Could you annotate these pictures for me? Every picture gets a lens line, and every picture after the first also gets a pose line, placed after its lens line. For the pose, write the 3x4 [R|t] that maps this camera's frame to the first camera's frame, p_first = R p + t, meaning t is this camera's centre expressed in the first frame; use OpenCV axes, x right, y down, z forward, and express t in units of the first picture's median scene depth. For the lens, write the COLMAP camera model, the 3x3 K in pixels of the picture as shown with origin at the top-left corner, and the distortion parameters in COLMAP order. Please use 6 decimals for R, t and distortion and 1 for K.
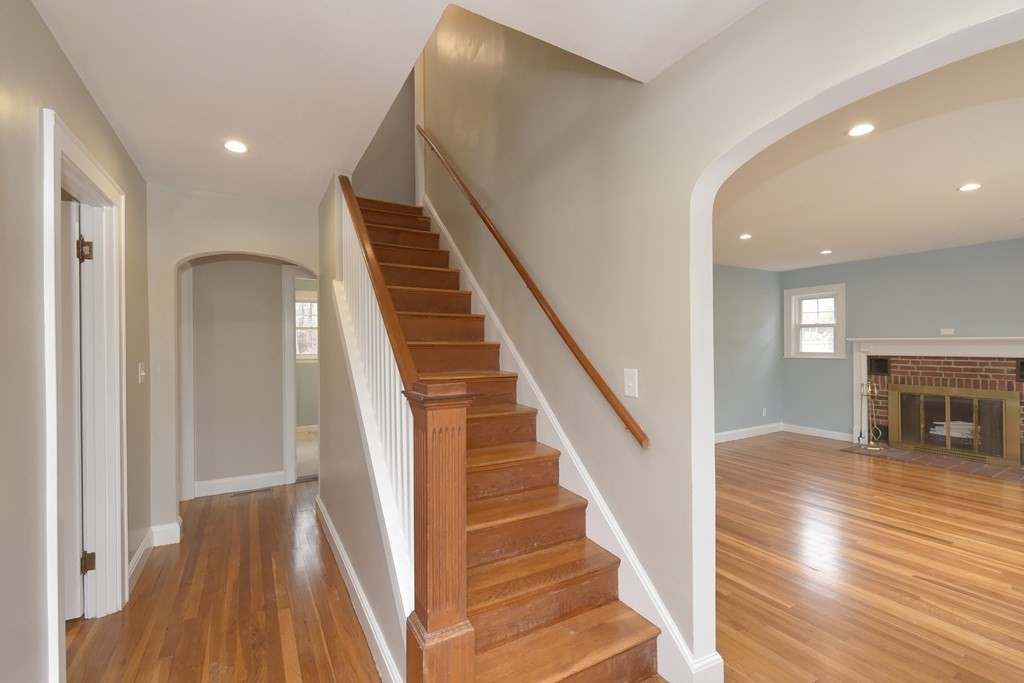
lens RADIAL K [[441.5, 0, 501.2], [0, 441.5, 343.7], [0, 0, 1]] dist [0.001971, 0.001044]
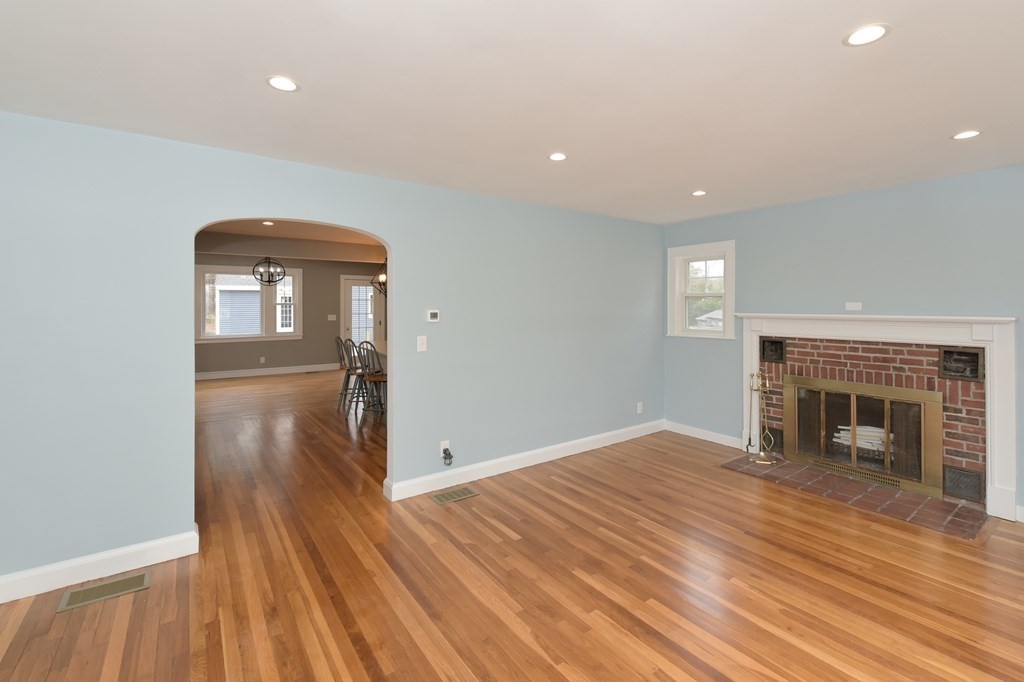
lens RADIAL K [[441.5, 0, 505.0], [0, 441.5, 307.8], [0, 0, 1]] dist [0.001971, 0.001044]
pose [[0.995199, 0.007495, 0.097581, 0.349446], [-0.007699, 0.999969, 0.001714, -0.021271], [-0.097565, -0.002457, 0.995226, 0.316647]]
